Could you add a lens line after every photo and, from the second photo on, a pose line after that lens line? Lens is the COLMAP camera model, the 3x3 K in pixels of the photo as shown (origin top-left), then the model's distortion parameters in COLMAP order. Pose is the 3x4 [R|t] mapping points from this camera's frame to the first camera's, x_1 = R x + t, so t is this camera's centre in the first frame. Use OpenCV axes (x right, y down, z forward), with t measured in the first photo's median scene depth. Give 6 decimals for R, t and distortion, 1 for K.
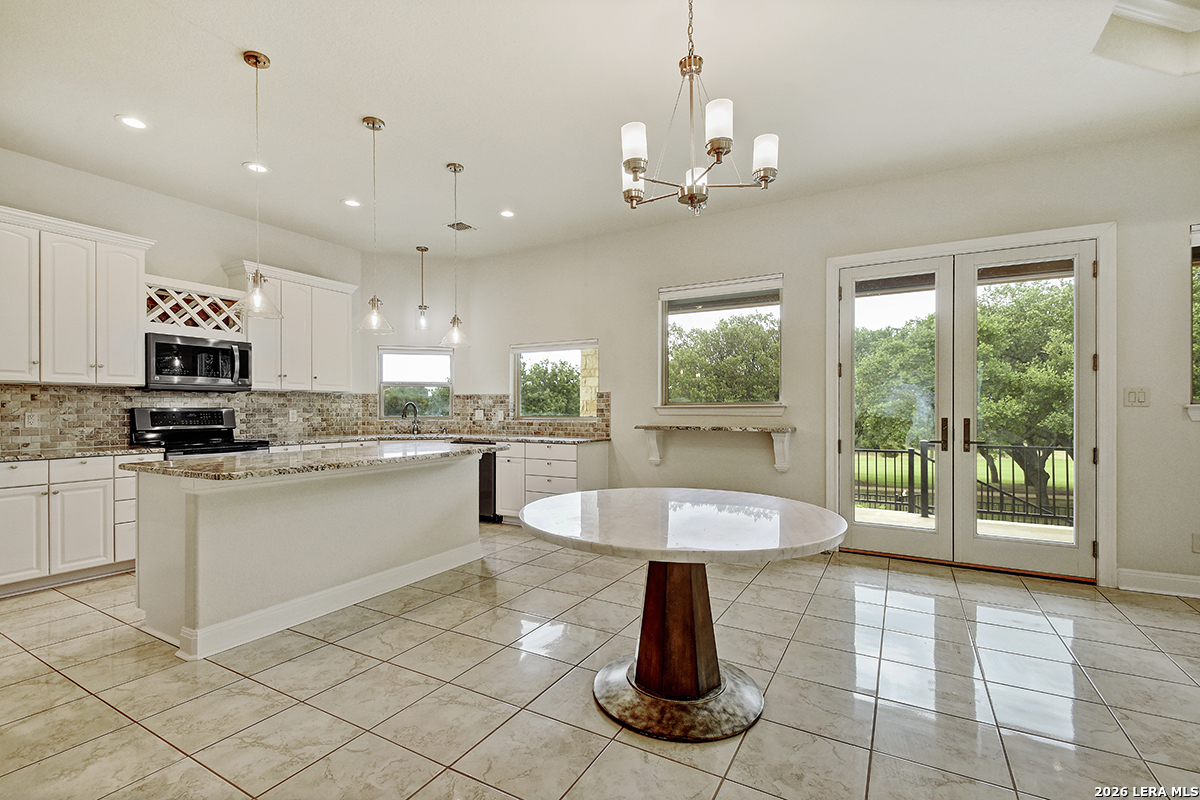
lens RADIAL K [[535.4, 0, 600.2], [0, 535.4, 408.8], [0, 0, 1]] dist [0.013817, -0.002678]
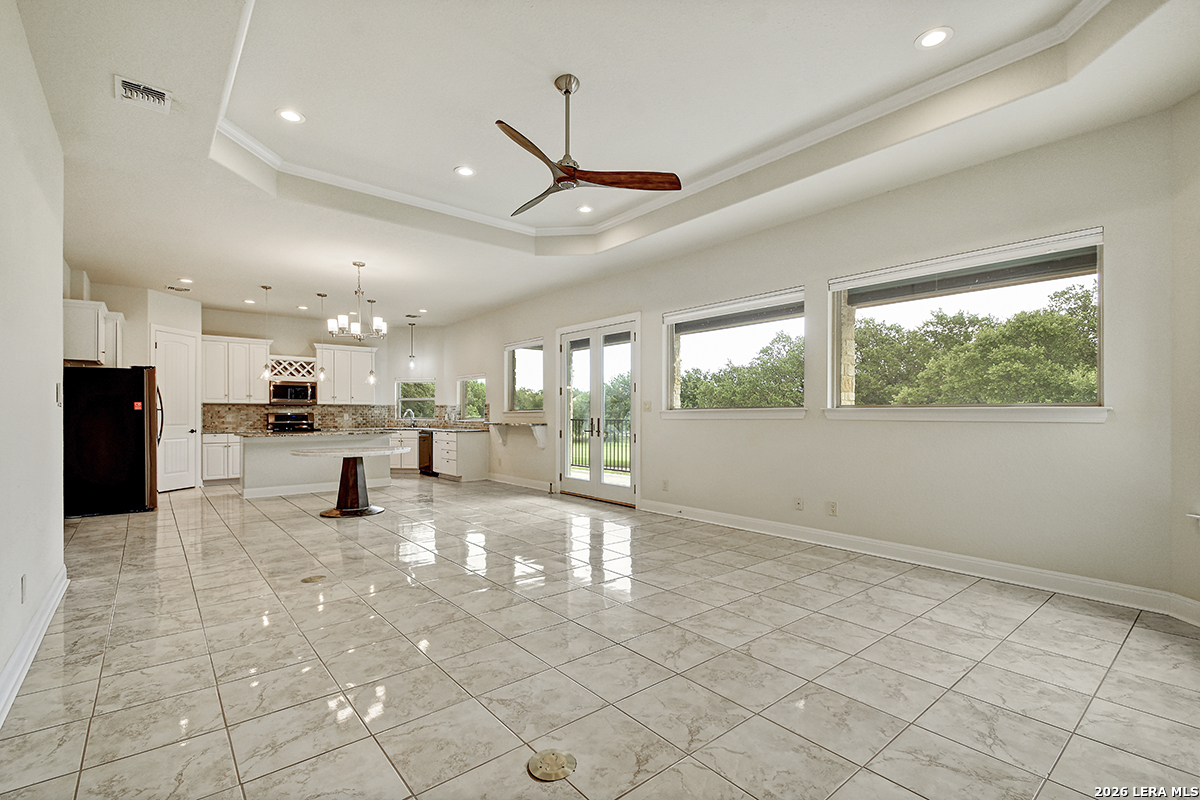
lens RADIAL K [[535.4, 0, 592.2], [0, 535.4, 411.0], [0, 0, 1]] dist [0.013817, -0.002678]
pose [[0.936760, -0.002647, -0.349962, 1.146444], [0.001608, 0.999993, -0.003259, -0.000860], [0.349968, 0.002490, 0.936758, -0.617767]]
